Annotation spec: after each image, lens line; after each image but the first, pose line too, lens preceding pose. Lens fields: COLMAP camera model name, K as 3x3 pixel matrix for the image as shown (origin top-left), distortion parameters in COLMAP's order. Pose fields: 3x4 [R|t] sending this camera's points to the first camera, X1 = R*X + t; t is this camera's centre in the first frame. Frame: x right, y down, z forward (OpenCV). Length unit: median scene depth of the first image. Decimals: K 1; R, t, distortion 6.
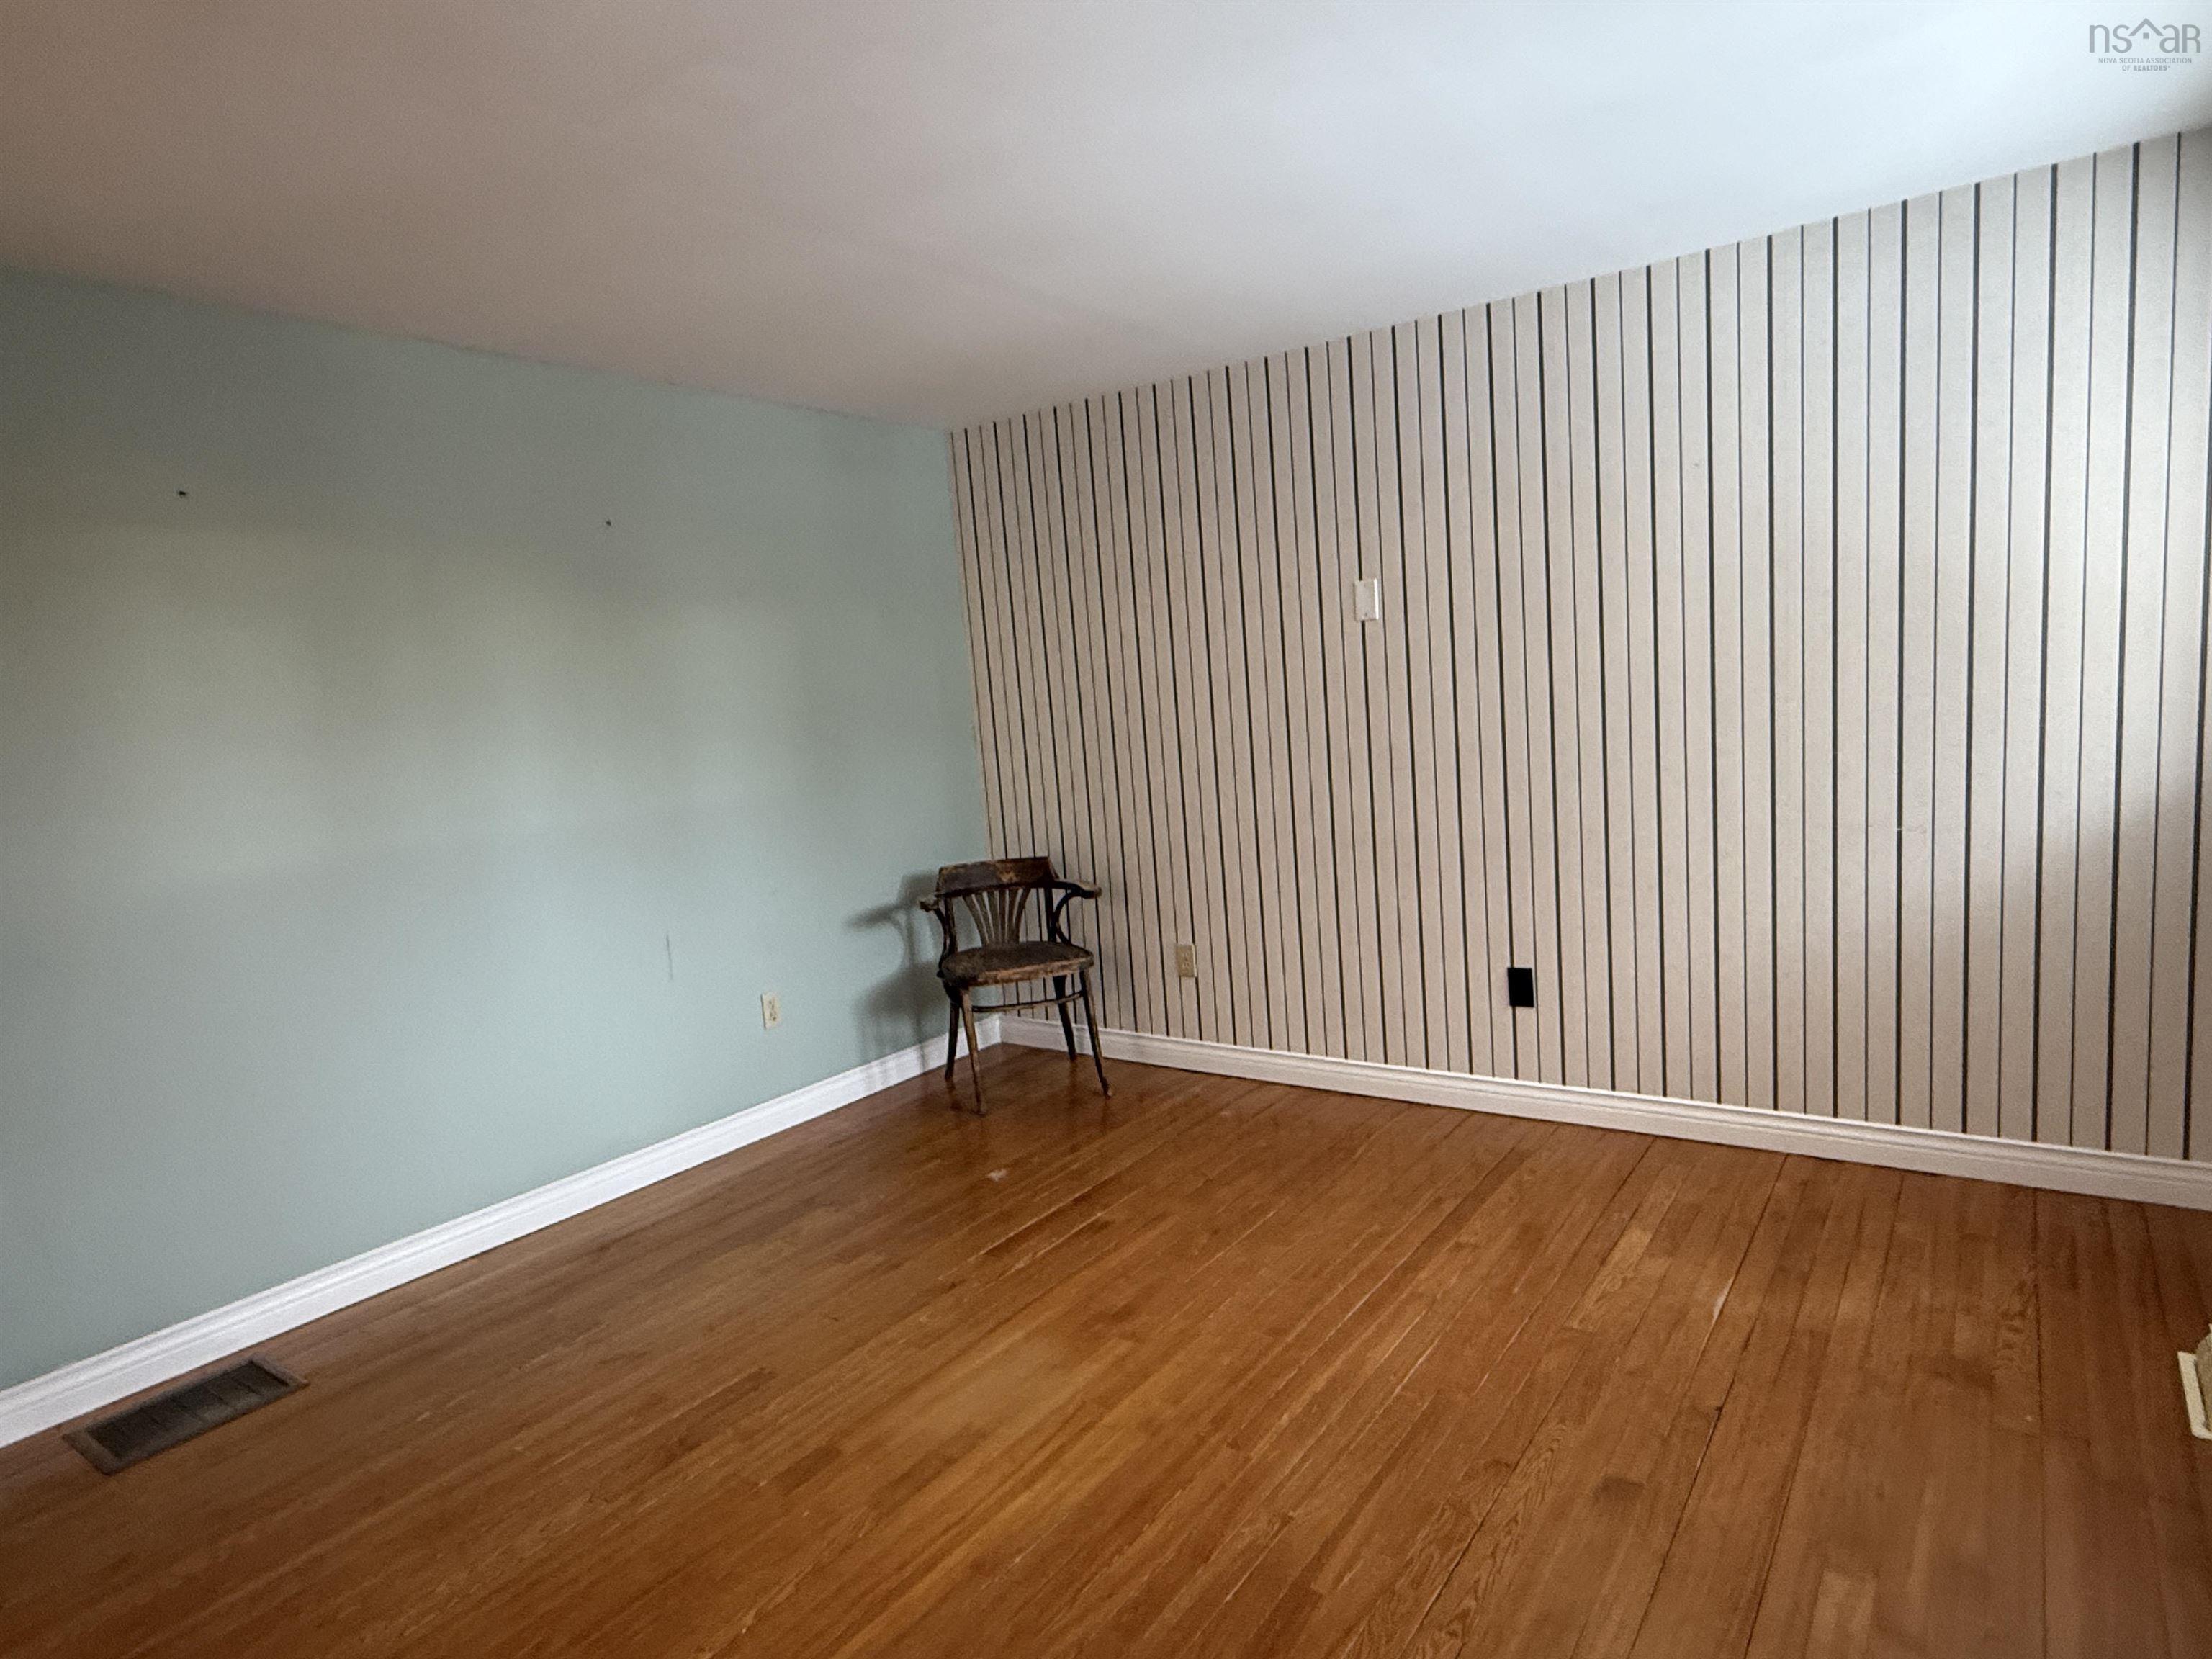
lens RADIAL K [[1274.1, 0, 1095.7], [0, 1274.1, 830.6], [0, 0, 1]] dist [-0.001121, 0.000581]
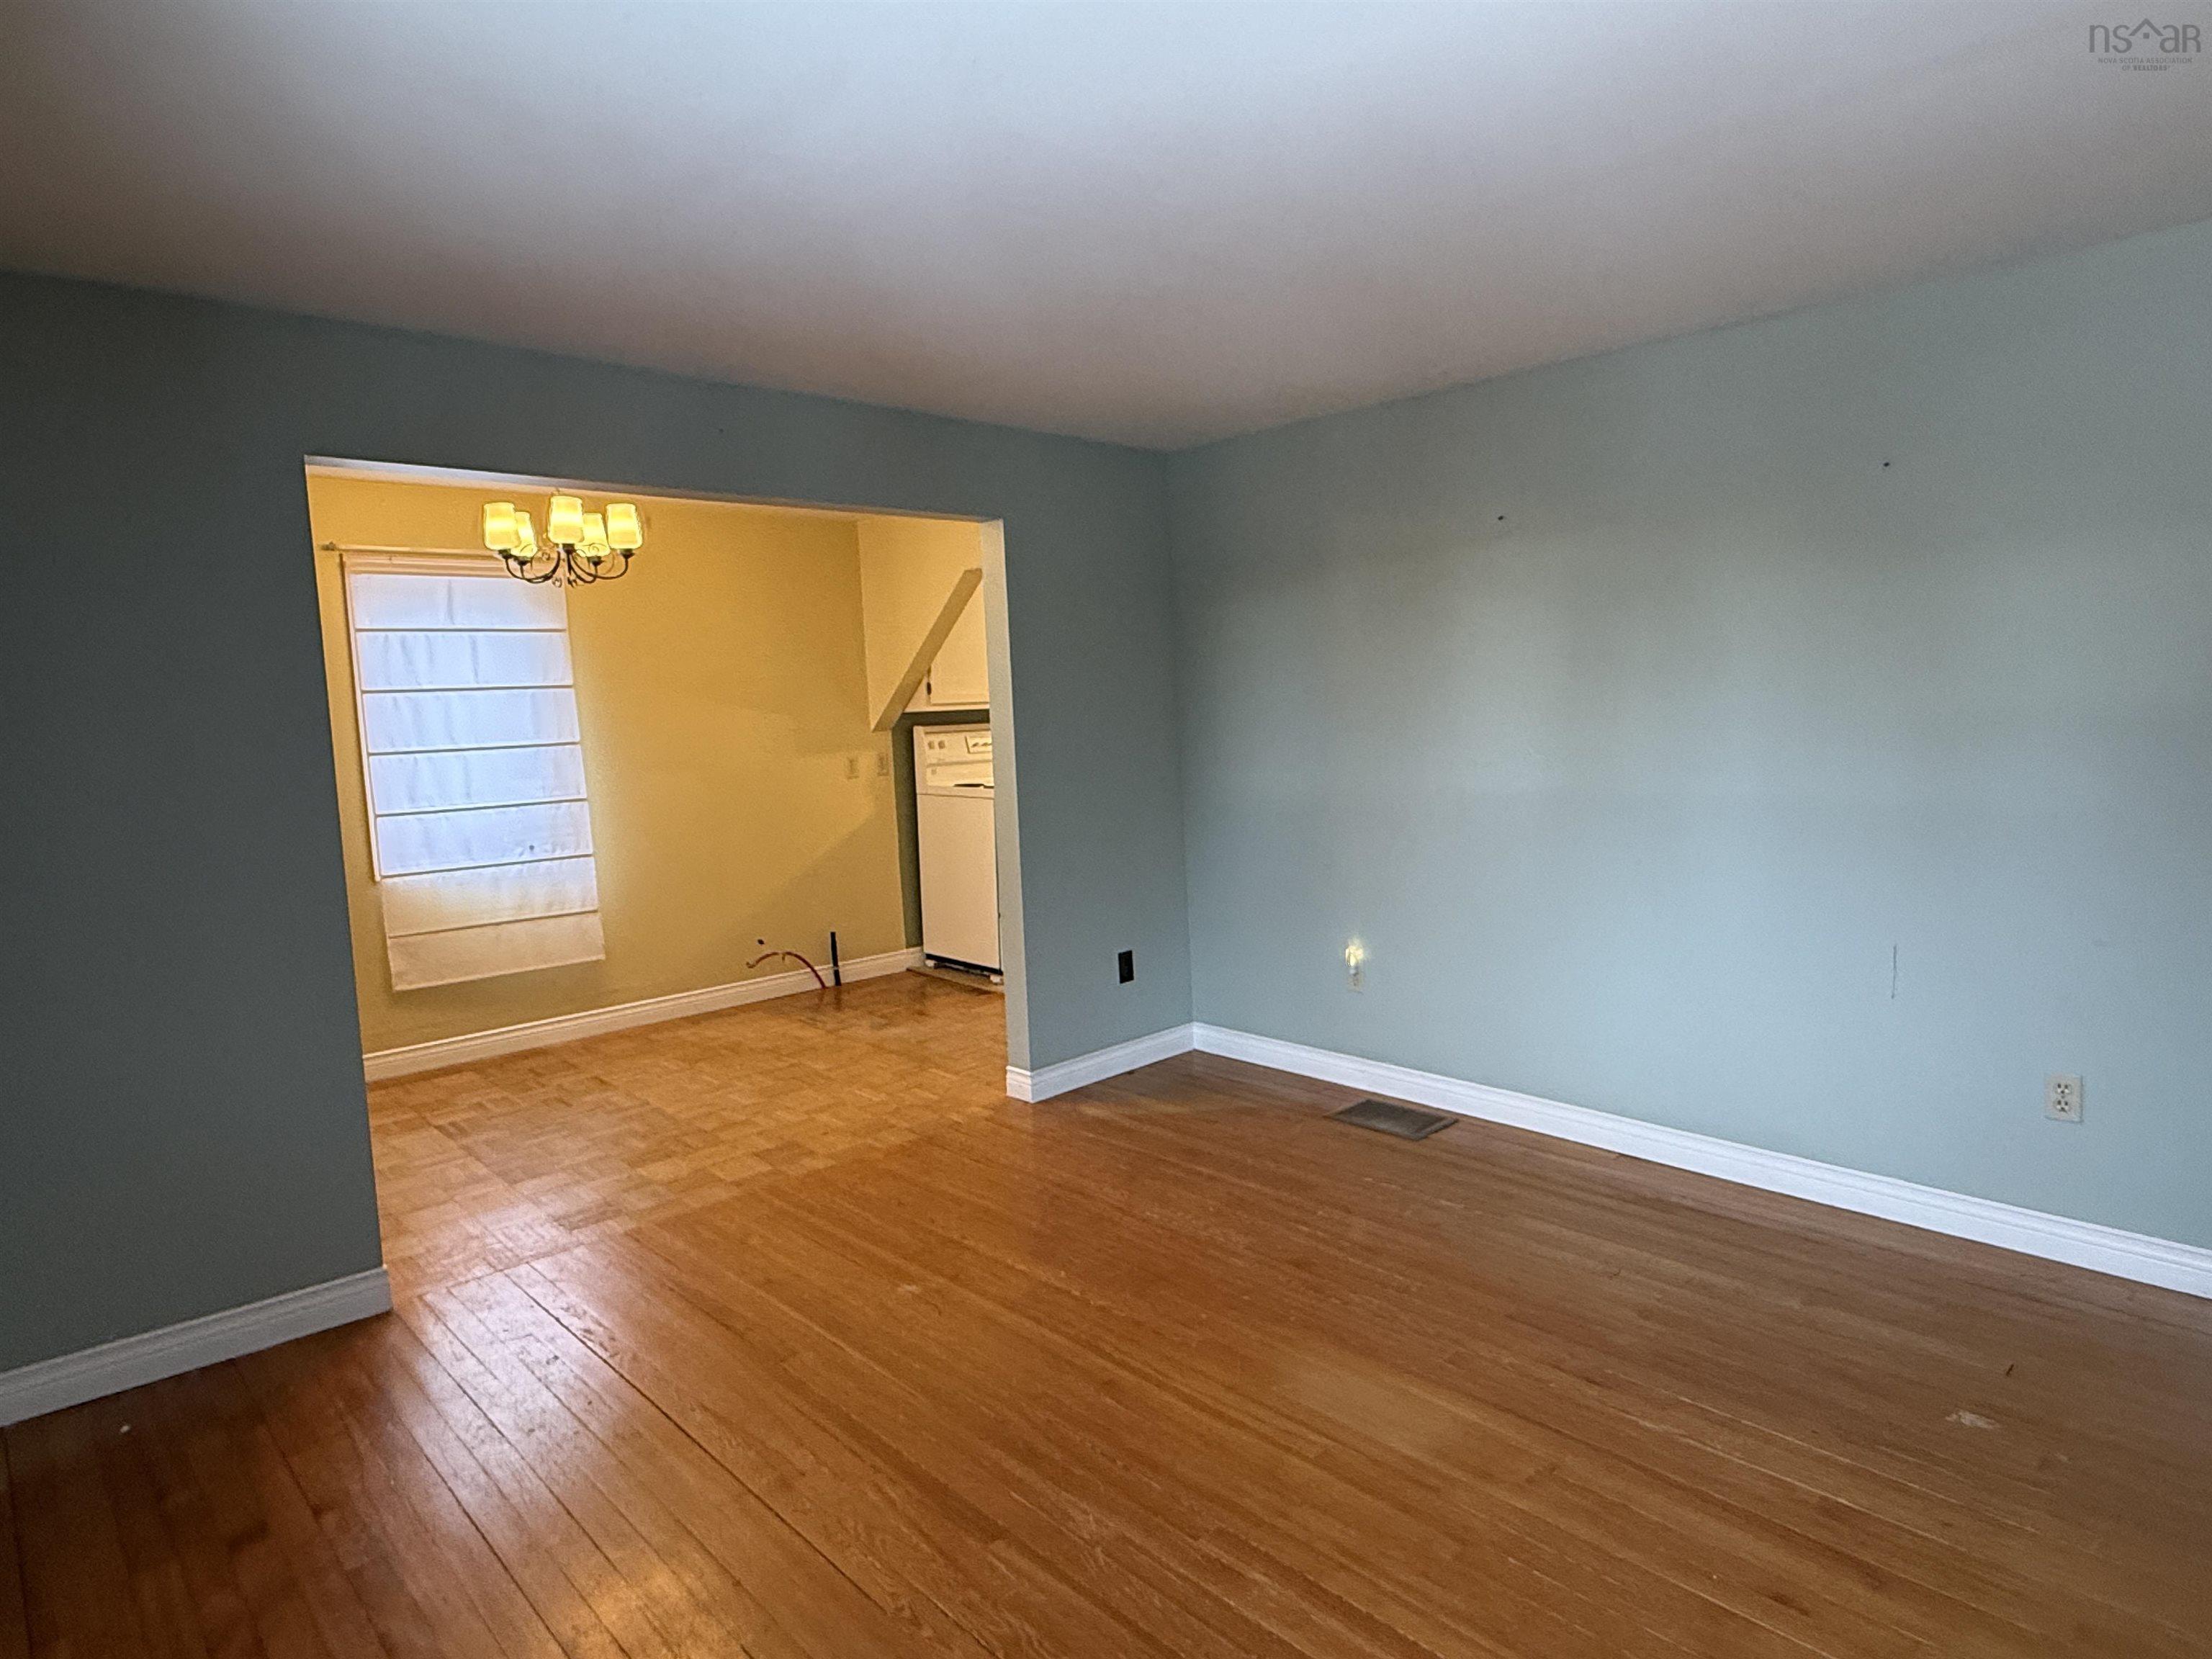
lens RADIAL K [[1274.1, 0, 1102.3], [0, 1274.1, 833.6], [0, 0, 1]] dist [-0.001121, 0.000581]
pose [[-0.185352, 0.178775, -0.966273, 0.587093], [-0.070507, 0.978358, 0.194535, -0.123308], [0.980139, 0.104186, -0.168736, 0.634834]]
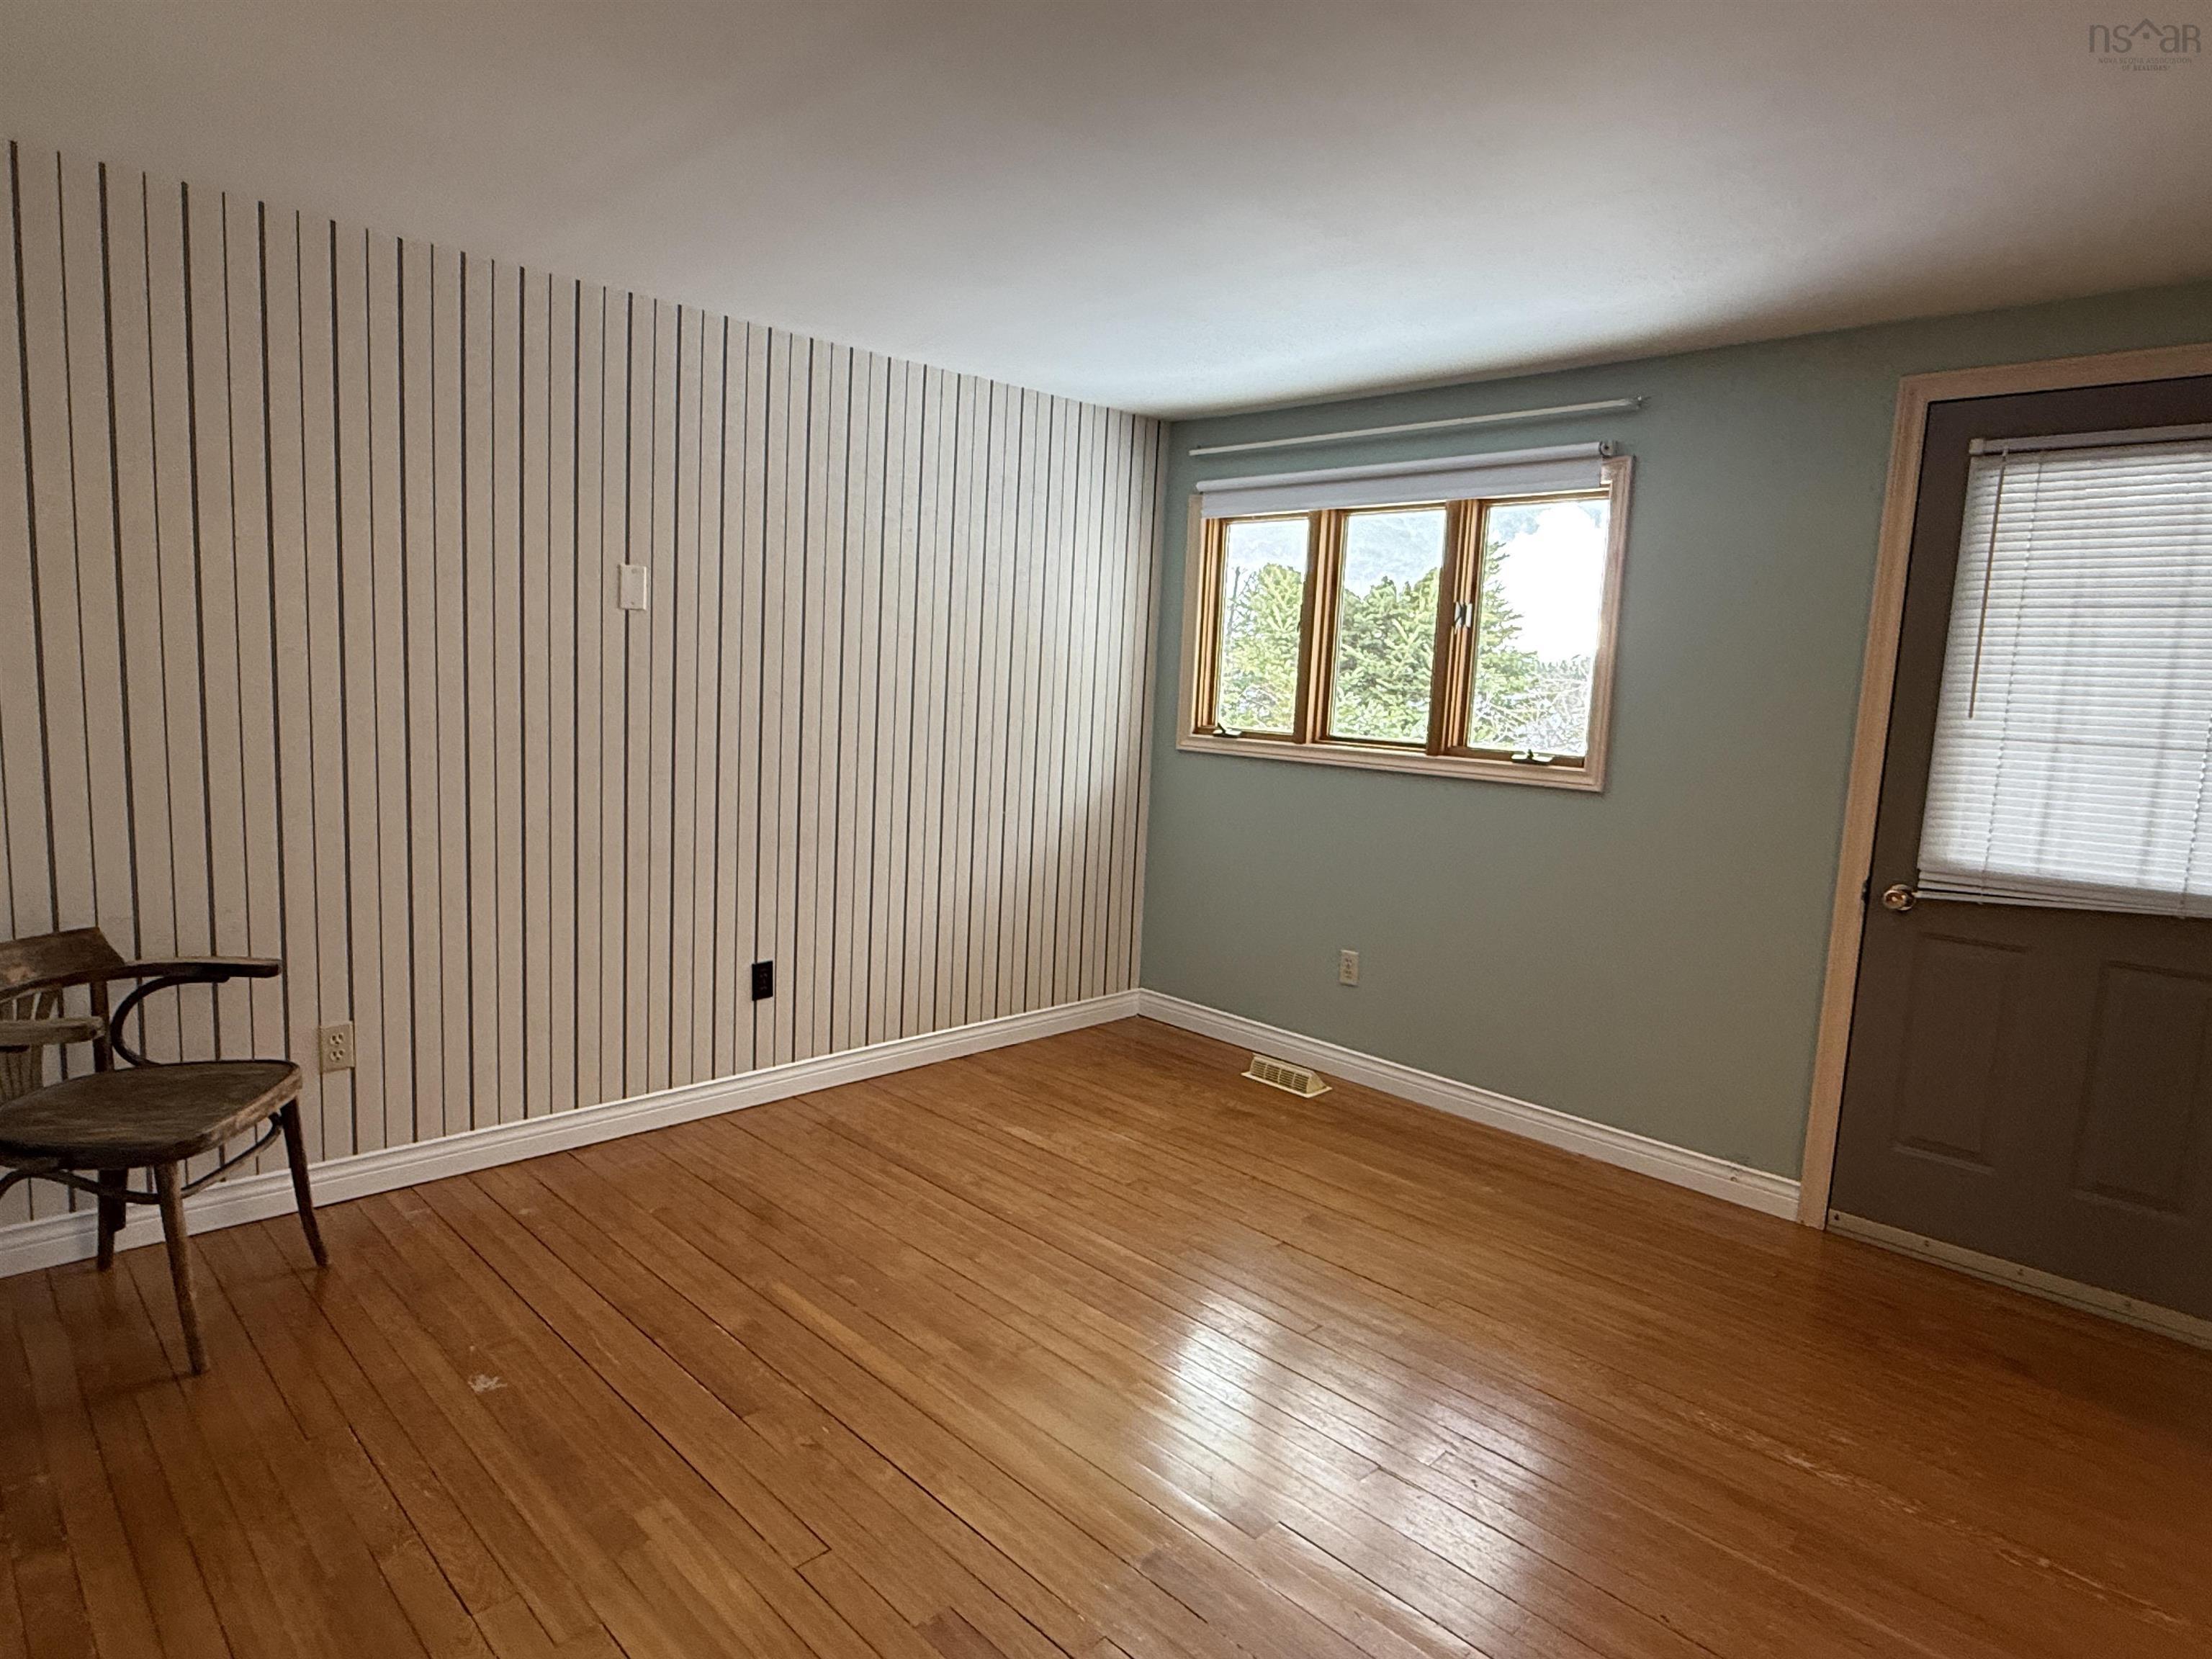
lens RADIAL K [[1274.1, 0, 1098.4], [0, 1274.1, 829.4], [0, 0, 1]] dist [-0.001121, 0.000581]
pose [[0.162462, -0.042220, 0.985811, -0.662255], [0.061086, 0.997598, 0.032658, -0.019178], [-0.984822, 0.054914, 0.164651, 0.555920]]
